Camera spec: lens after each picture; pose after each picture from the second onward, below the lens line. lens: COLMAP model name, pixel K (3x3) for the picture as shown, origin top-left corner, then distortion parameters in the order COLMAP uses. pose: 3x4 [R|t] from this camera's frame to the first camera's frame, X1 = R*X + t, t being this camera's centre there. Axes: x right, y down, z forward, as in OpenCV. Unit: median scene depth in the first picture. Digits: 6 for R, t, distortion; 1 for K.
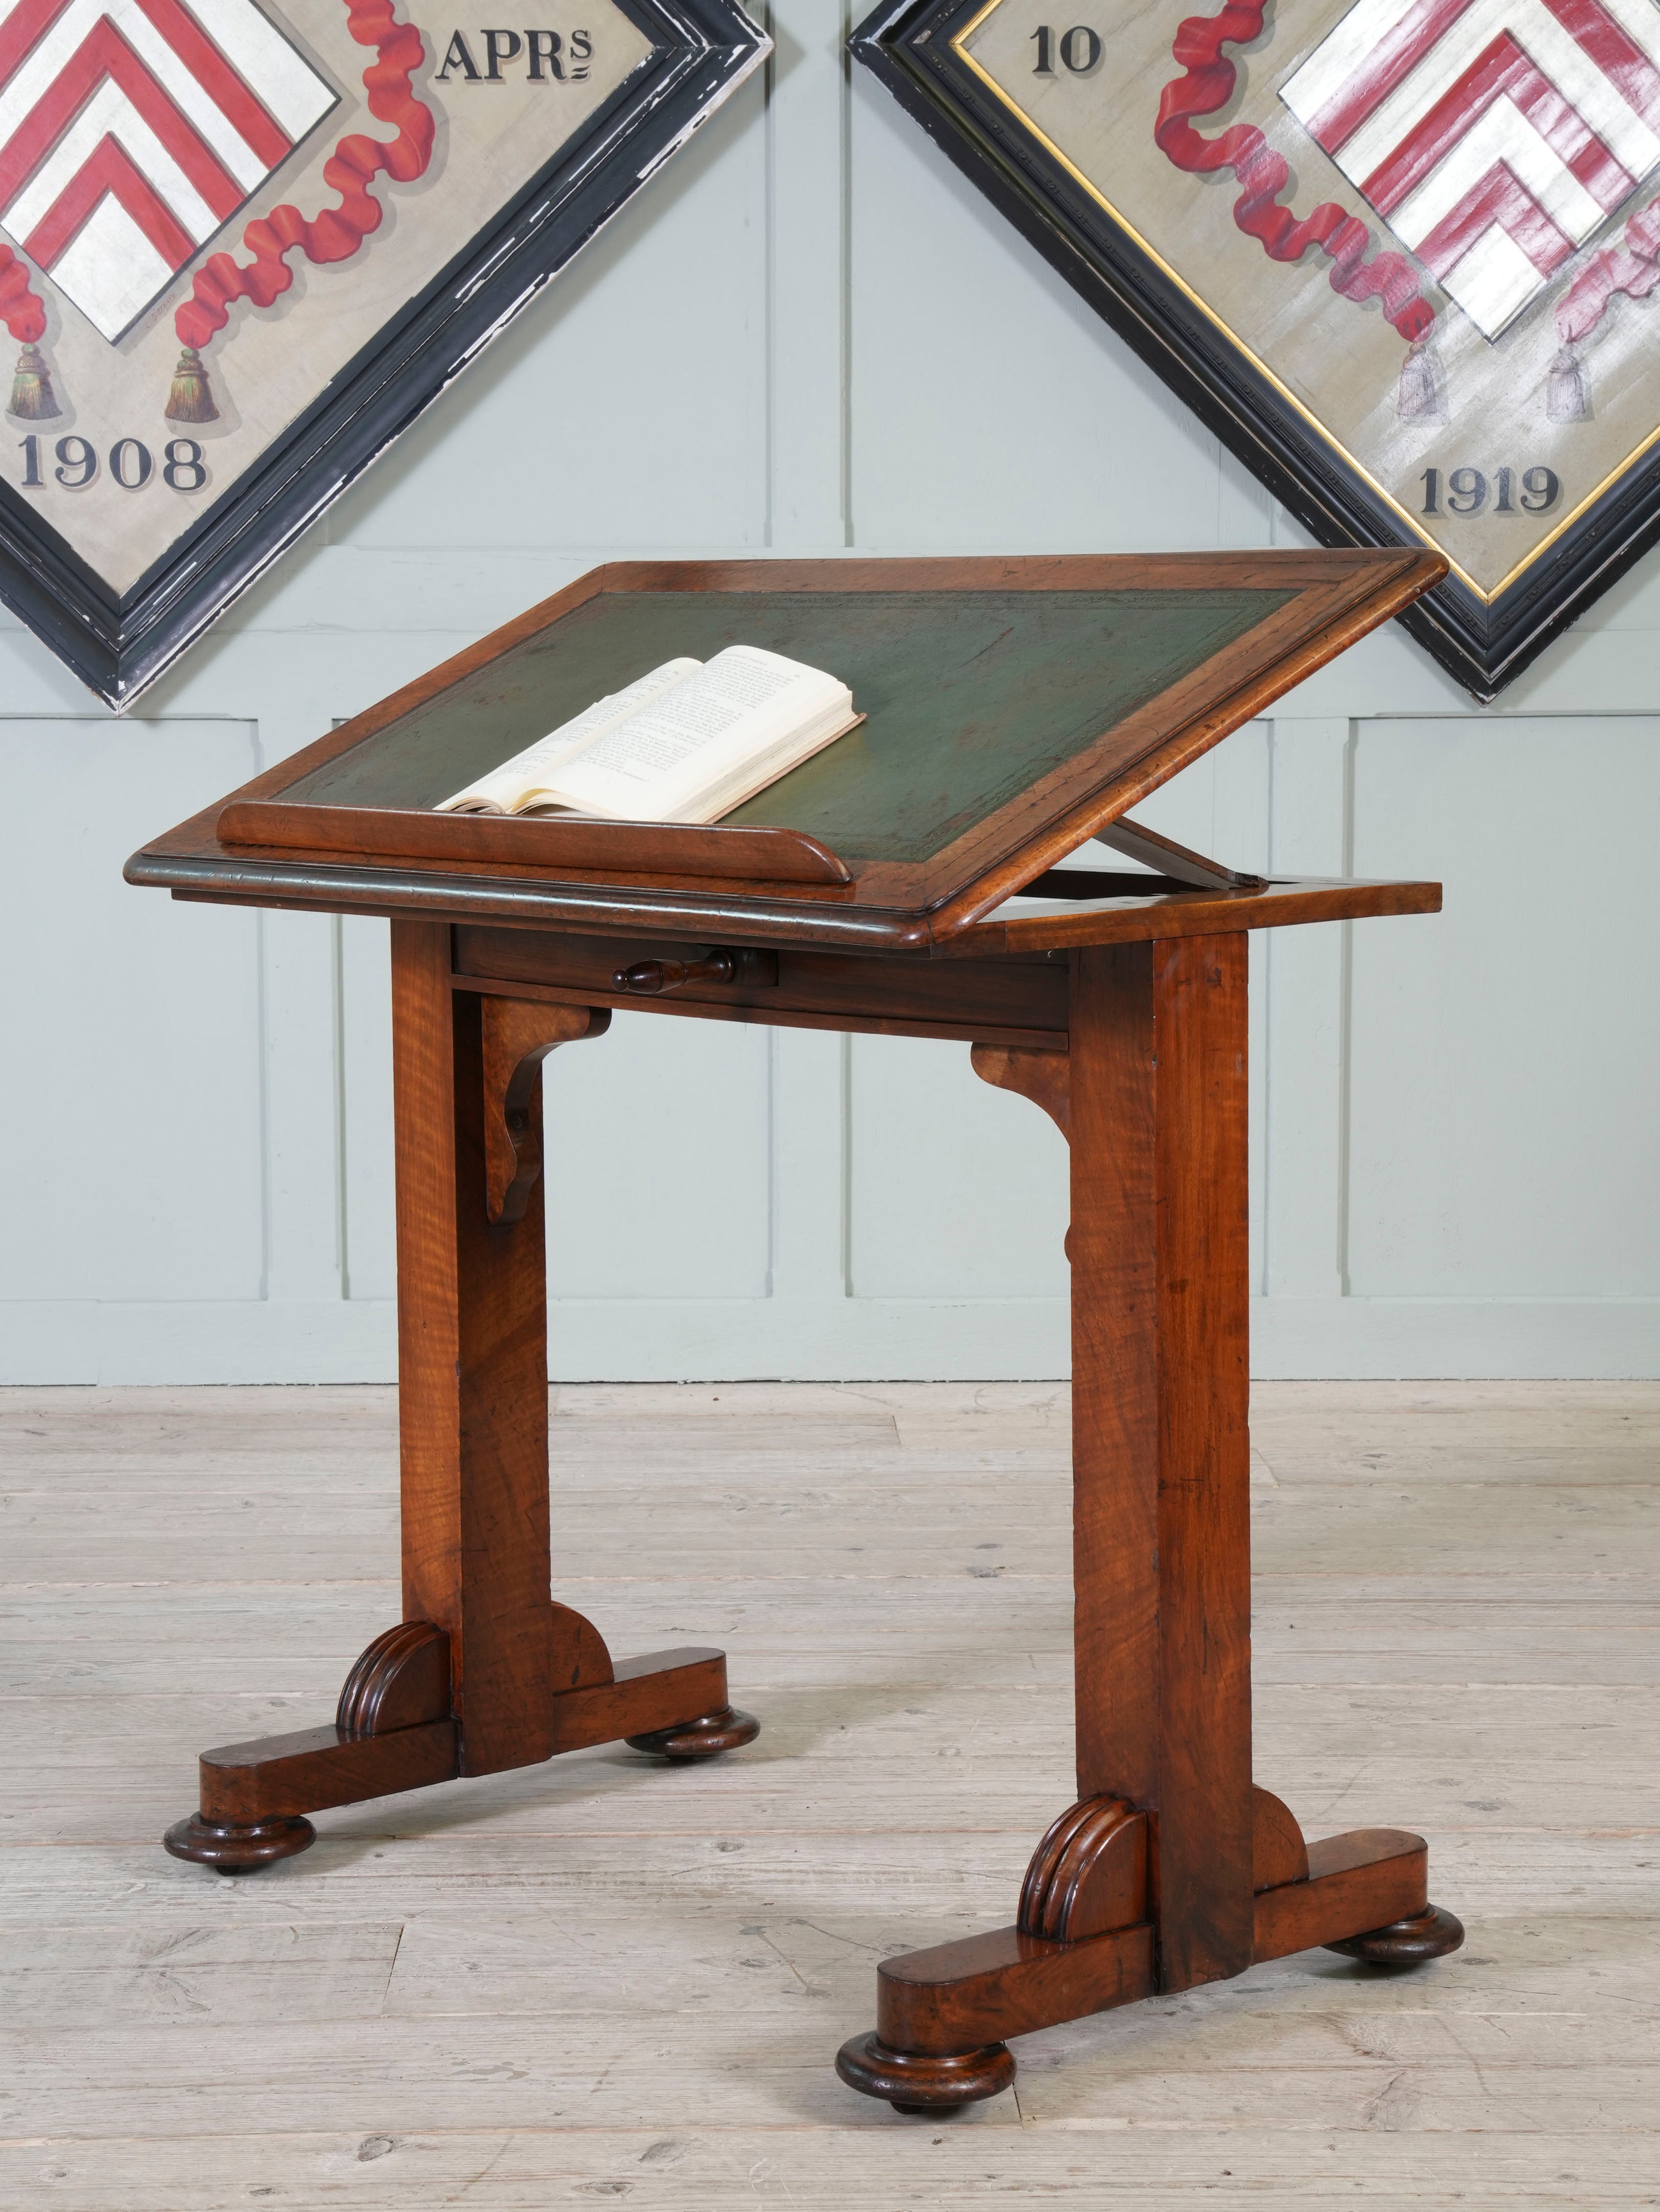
lens RADIAL K [[4402.4, 0, 830.3], [0, 4402.4, 1113.4], [0, 0, 1]] dist [0.227220, 0.595724]
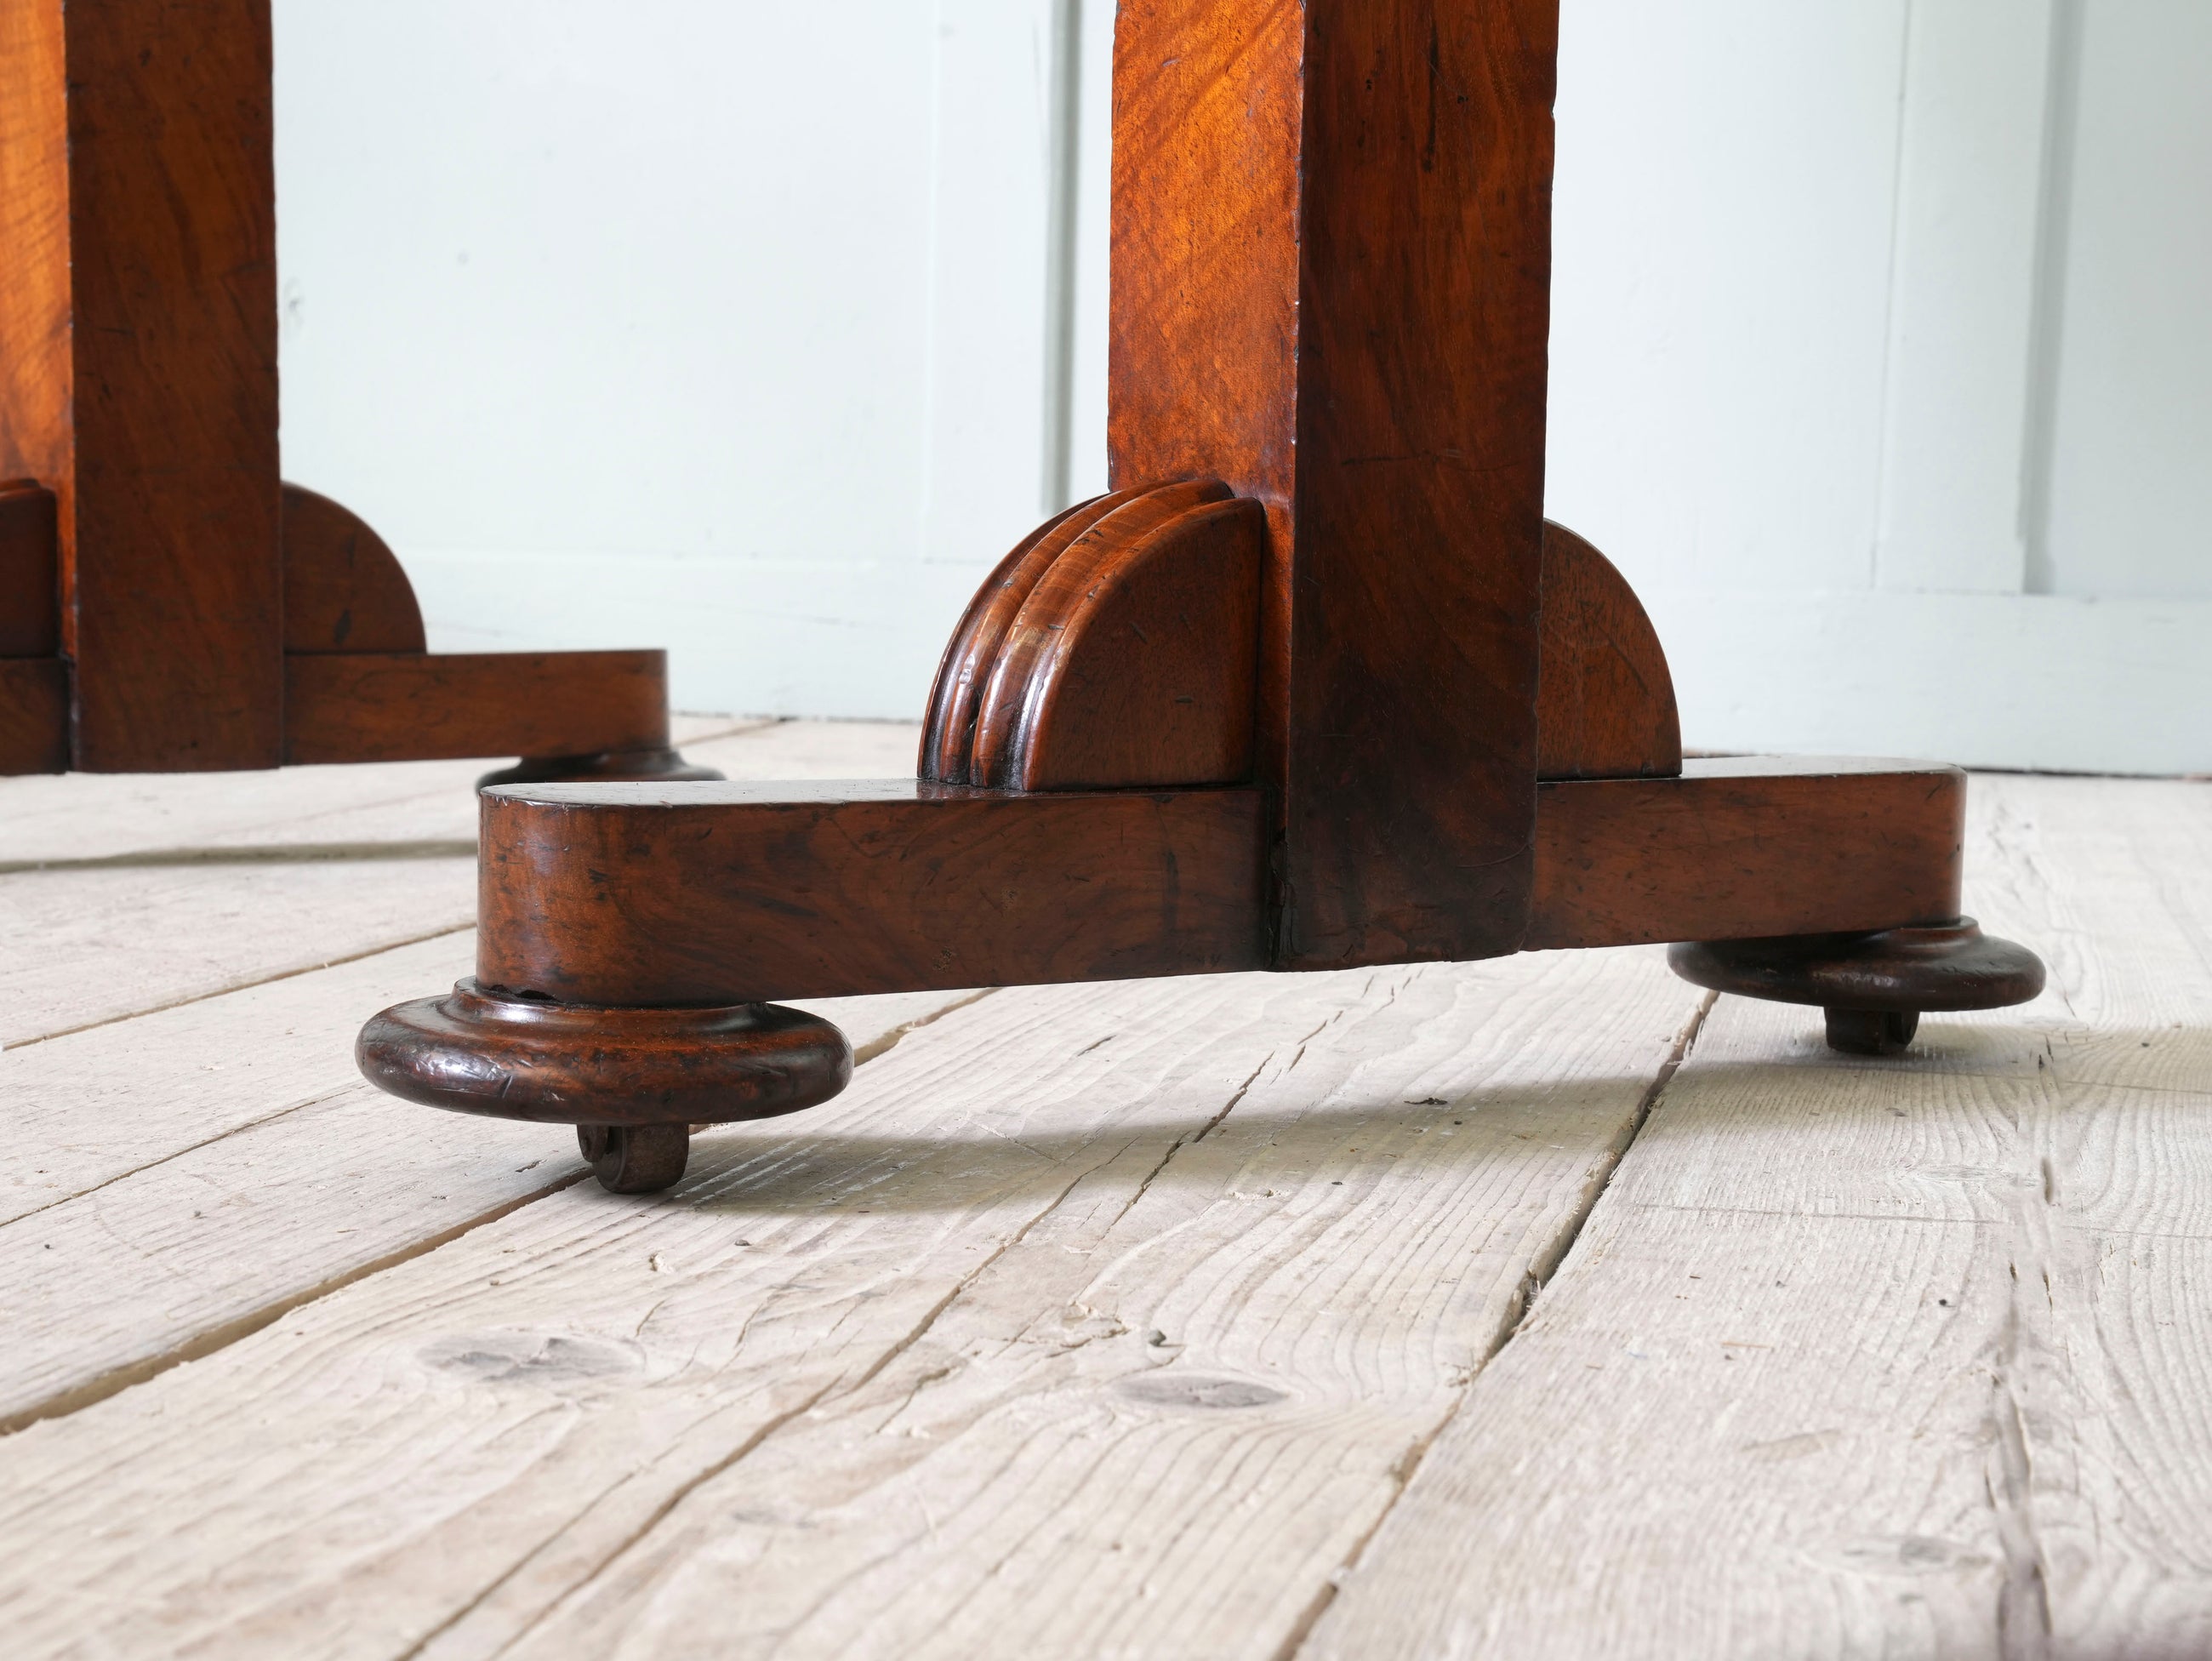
lens RADIAL K [[3962.3, 0, 1106.0], [0, 3962.3, 830.5], [0, 0, 1]] dist [0.181715, 0.463656]
pose [[0.997427, 0.033106, -0.063590, 0.079951], [-0.034177, 0.999290, -0.015830, 0.190307], [0.063021, 0.017963, 0.997851, 0.642433]]
